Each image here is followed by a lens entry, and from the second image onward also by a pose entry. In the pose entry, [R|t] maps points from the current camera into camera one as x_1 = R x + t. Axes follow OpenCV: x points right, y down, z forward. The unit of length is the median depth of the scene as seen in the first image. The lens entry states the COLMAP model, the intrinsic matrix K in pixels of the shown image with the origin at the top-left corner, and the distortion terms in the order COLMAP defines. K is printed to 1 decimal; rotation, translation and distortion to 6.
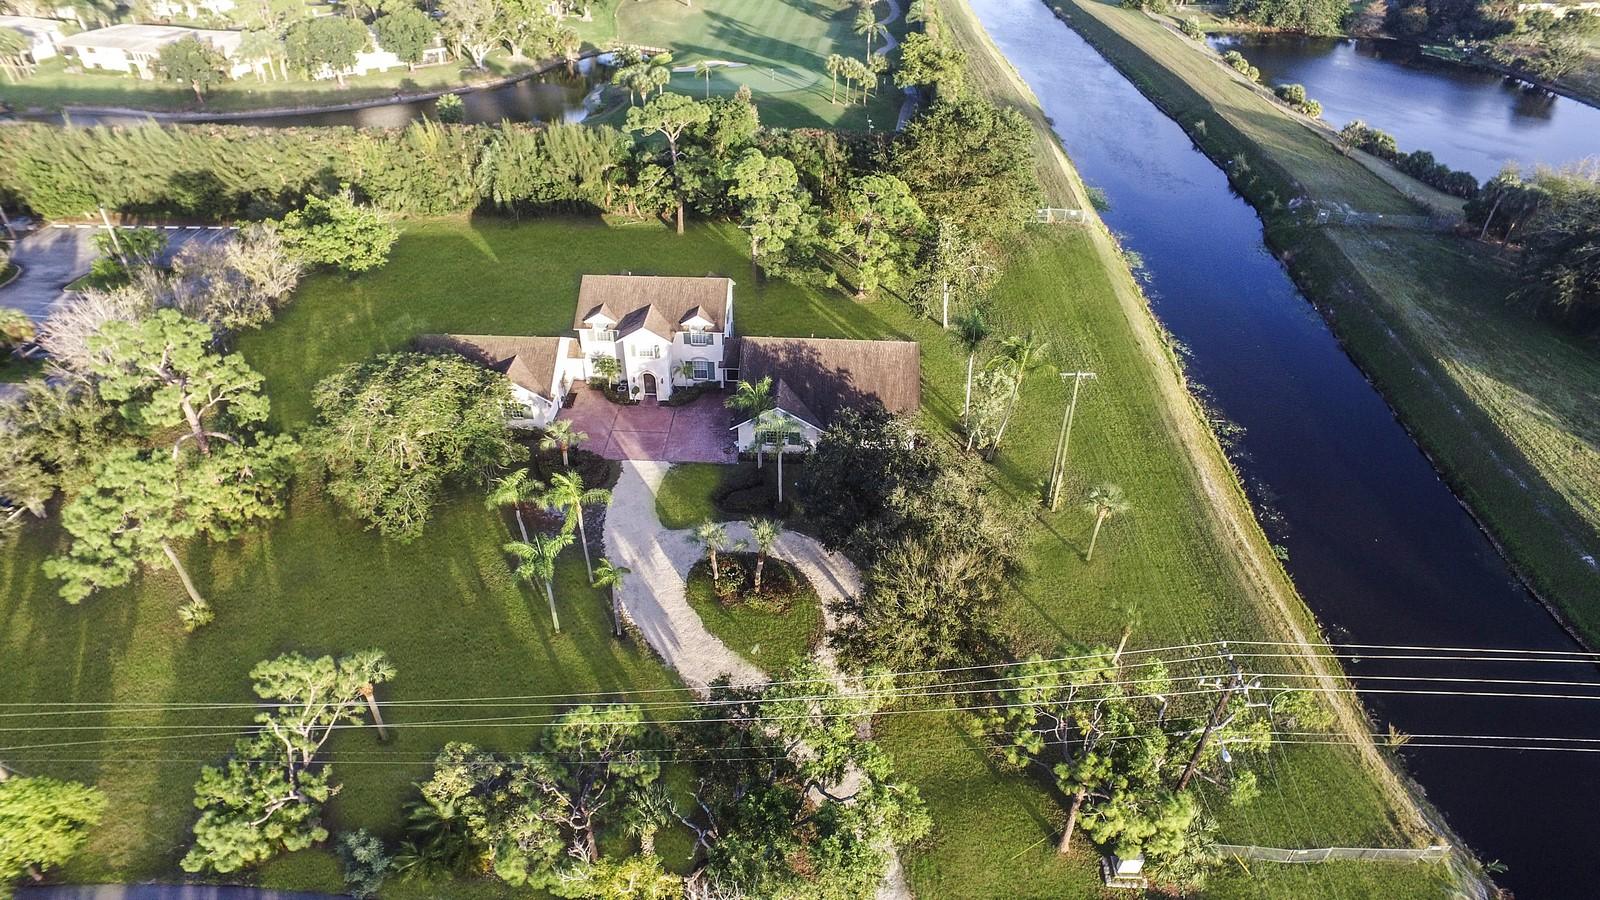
lens RADIAL K [[918.6, 0, 793.6], [0, 918.6, 445.9], [0, 0, 1]] dist [-0.122068, 0.082251]
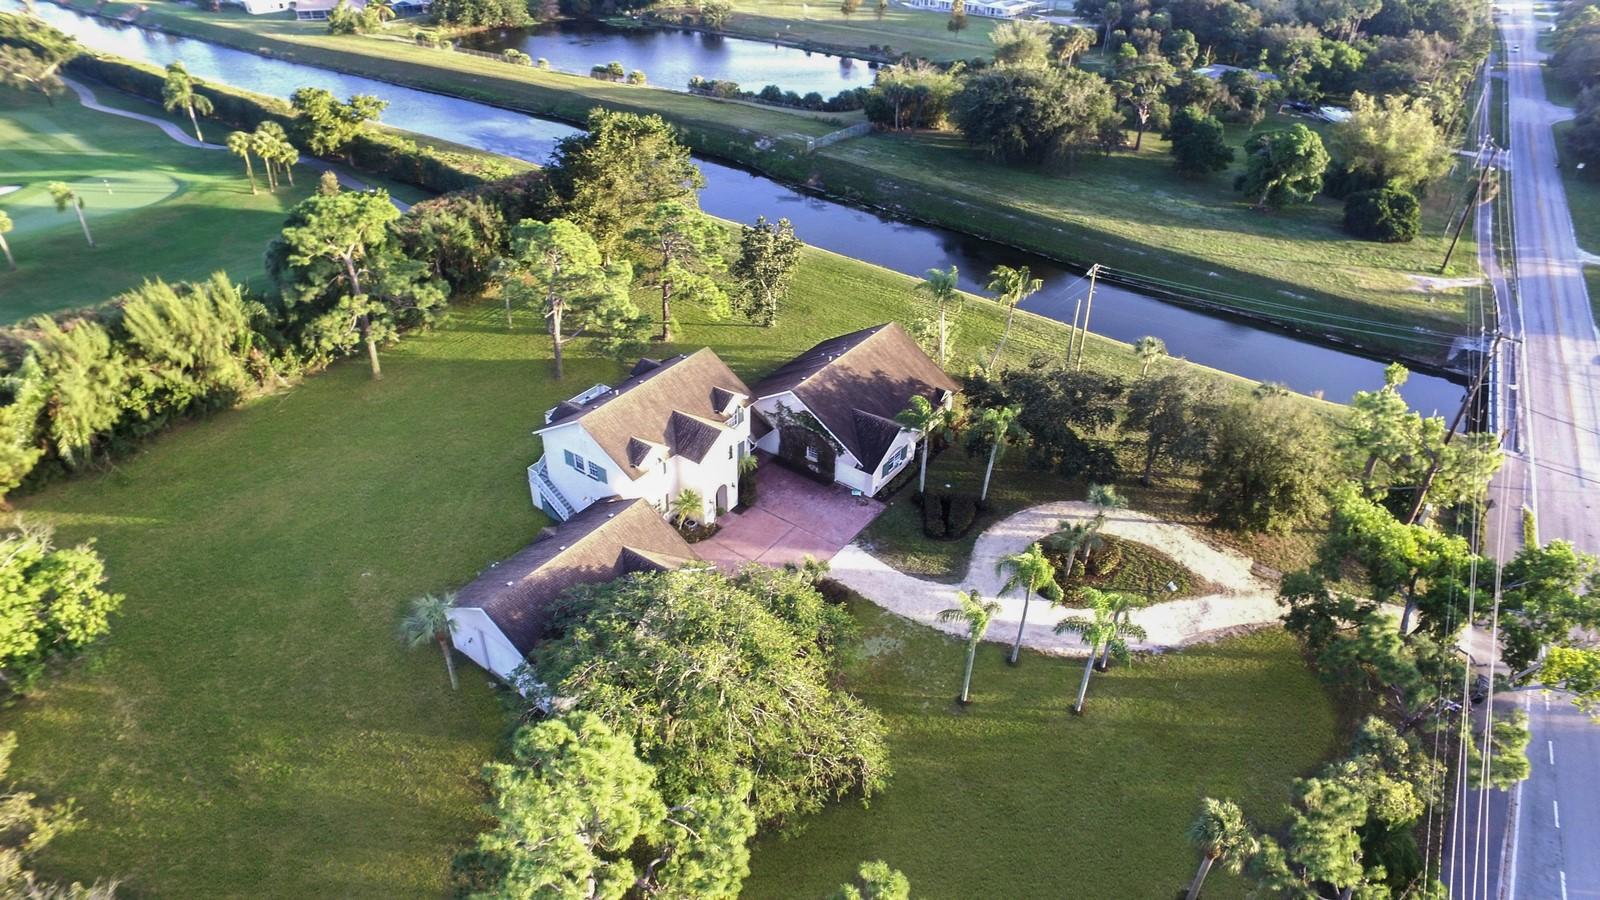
lens RADIAL K [[918.6, 0, 793.6], [0, 918.6, 445.9], [0, 0, 1]] dist [-0.122068, 0.082251]
pose [[0.541929, -0.460380, 0.703109, -0.619104], [0.473611, 0.858413, 0.197028, -0.216388], [-0.694266, 0.226225, 0.683240, 0.360050]]
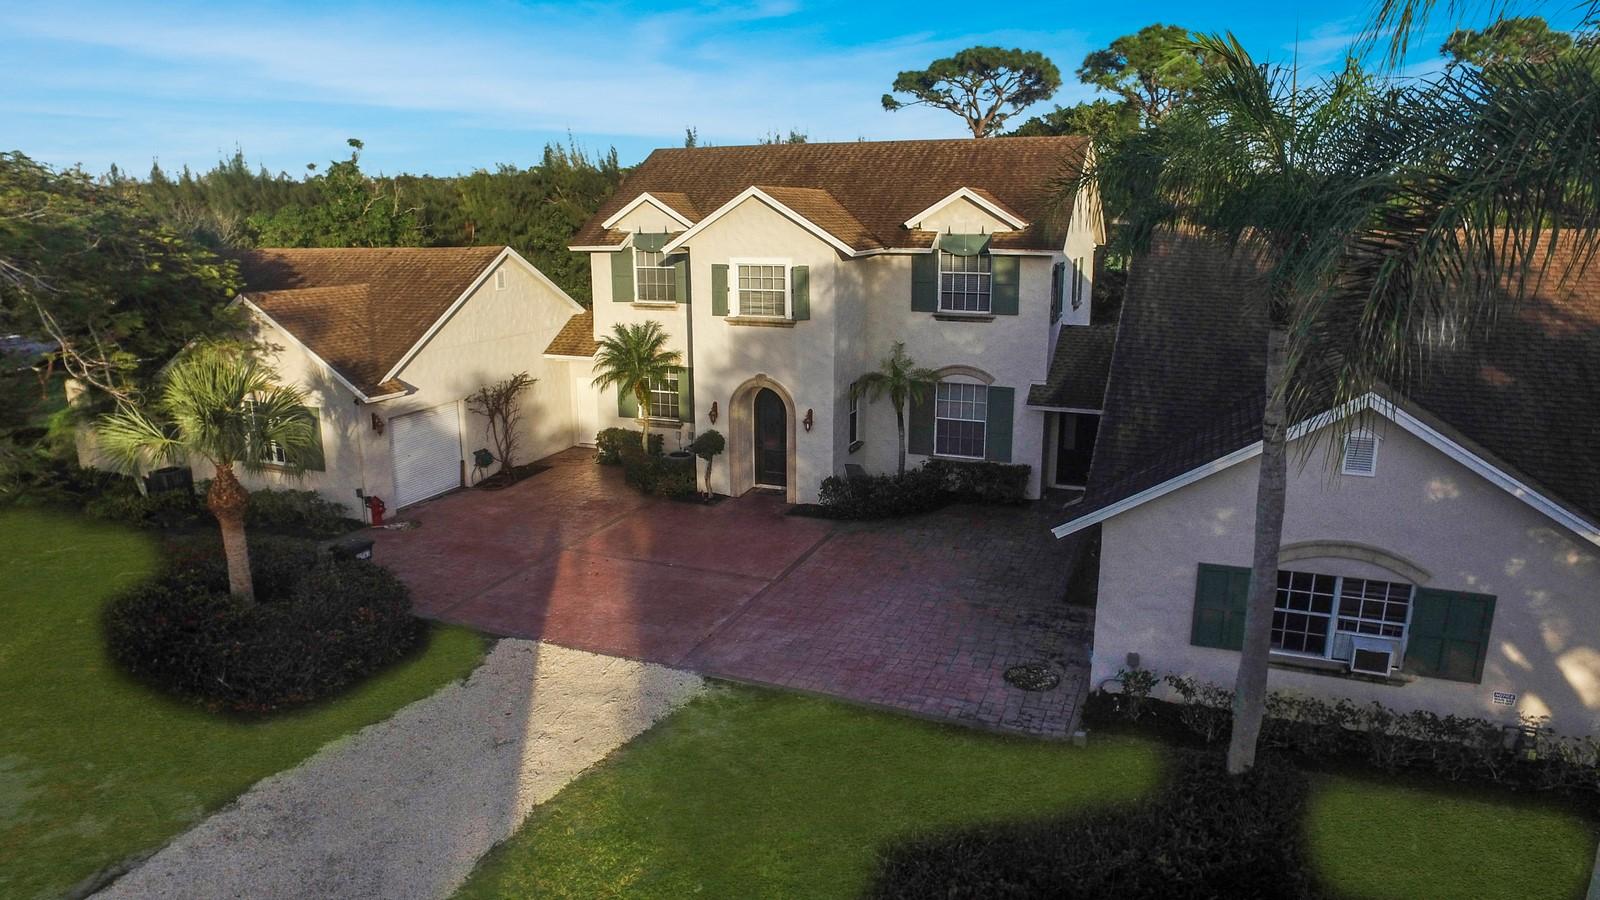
lens RADIAL K [[985.7, 0, 800.0], [0, 985.7, 450.0], [0, 0, 1]] dist [-0.095419, 0.039471]
pose [[0.939884, 0.064459, -0.335355, -0.044581], [-0.188110, 0.917329, -0.350886, 0.035703], [0.285013, 0.392876, 0.874309, 0.687264]]
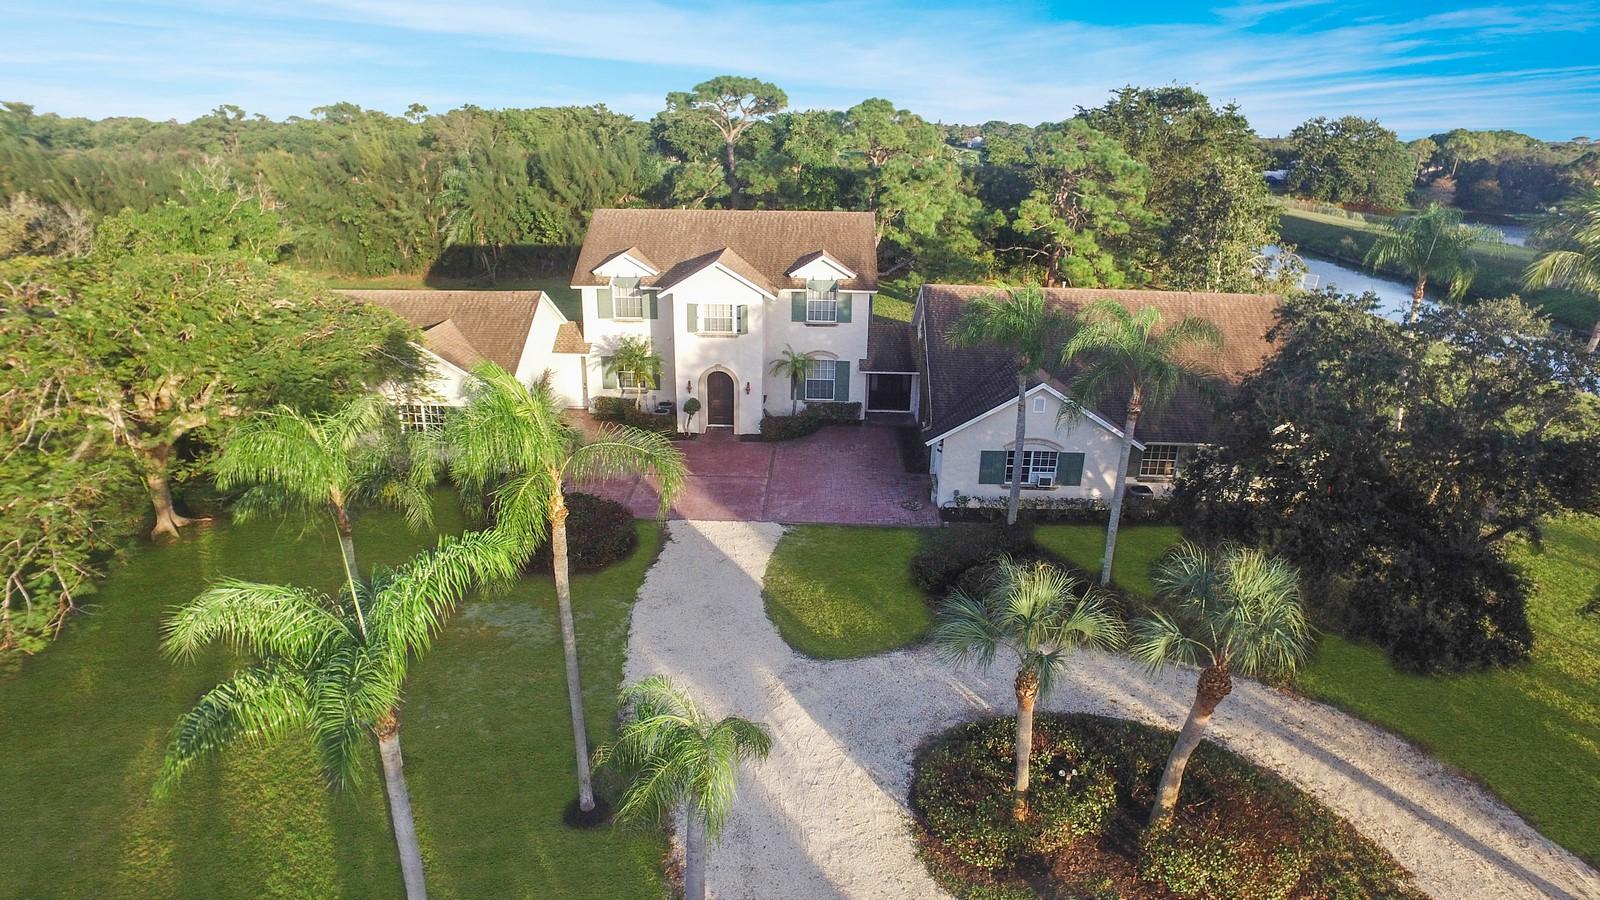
lens RADIAL K [[918.6, 0, 793.6], [0, 918.6, 445.9], [0, 0, 1]] dist [-0.122068, 0.082251]
pose [[0.999932, 0.000116, 0.011689, -0.114486], [0.003155, 0.960150, -0.279467, 0.085678], [-0.011256, 0.279485, 0.960084, 0.498172]]
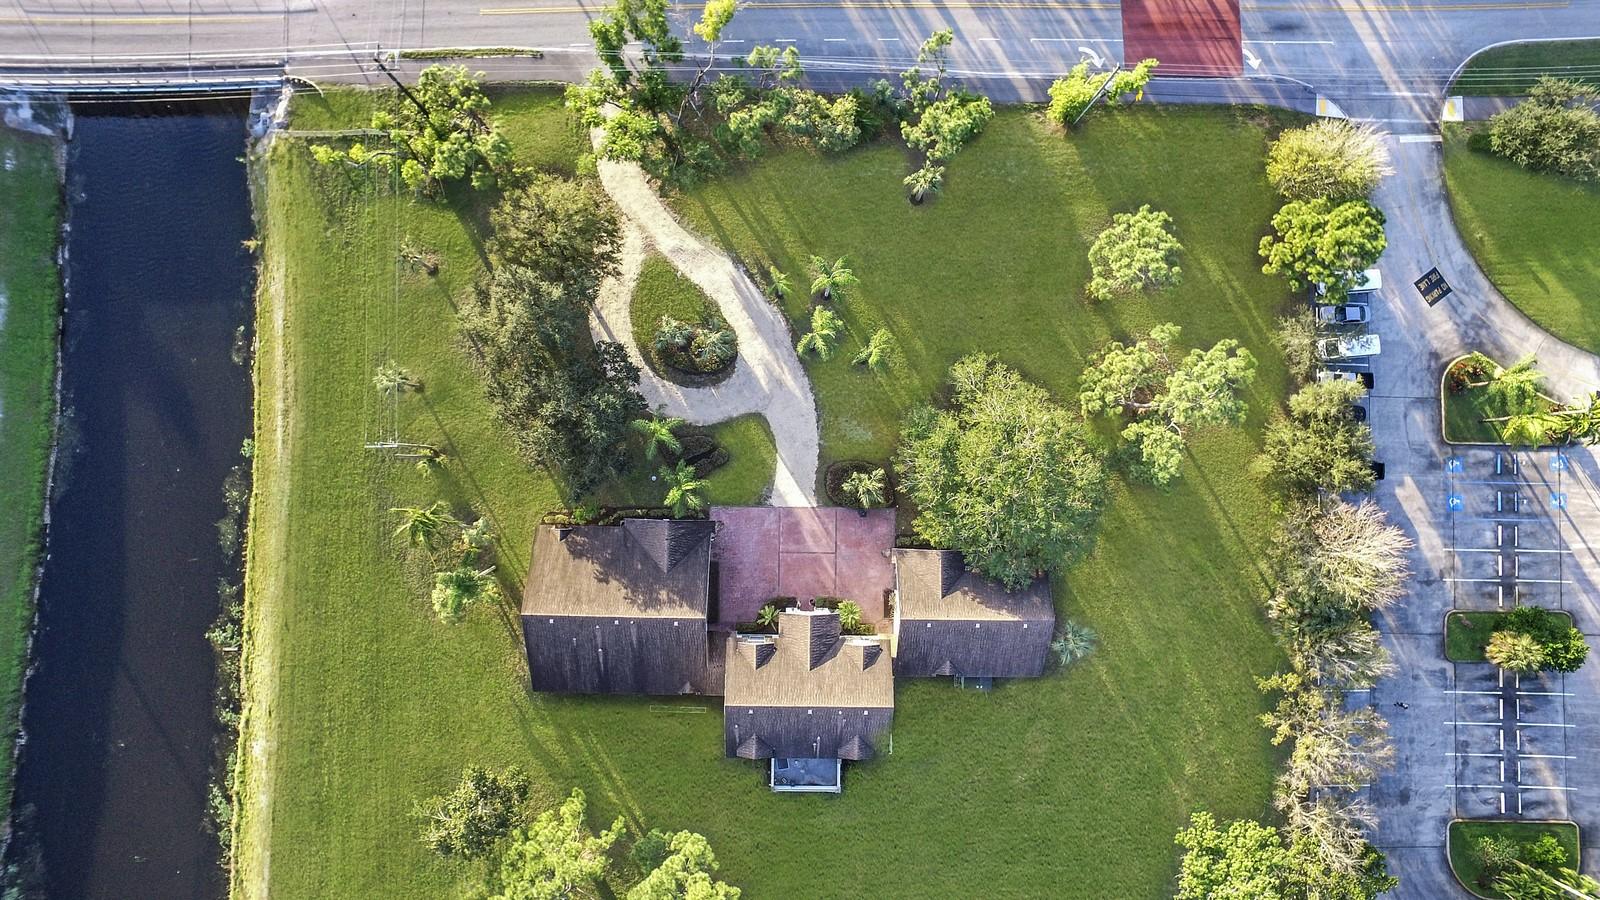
lens RADIAL K [[918.6, 0, 793.6], [0, 918.6, 445.9], [0, 0, 1]] dist [-0.122068, 0.082251]
pose [[-0.998998, 0.030715, -0.032544, -0.108031], [-0.044110, -0.553395, 0.831750, -0.719616], [0.007538, 0.832352, 0.554195, 0.290779]]
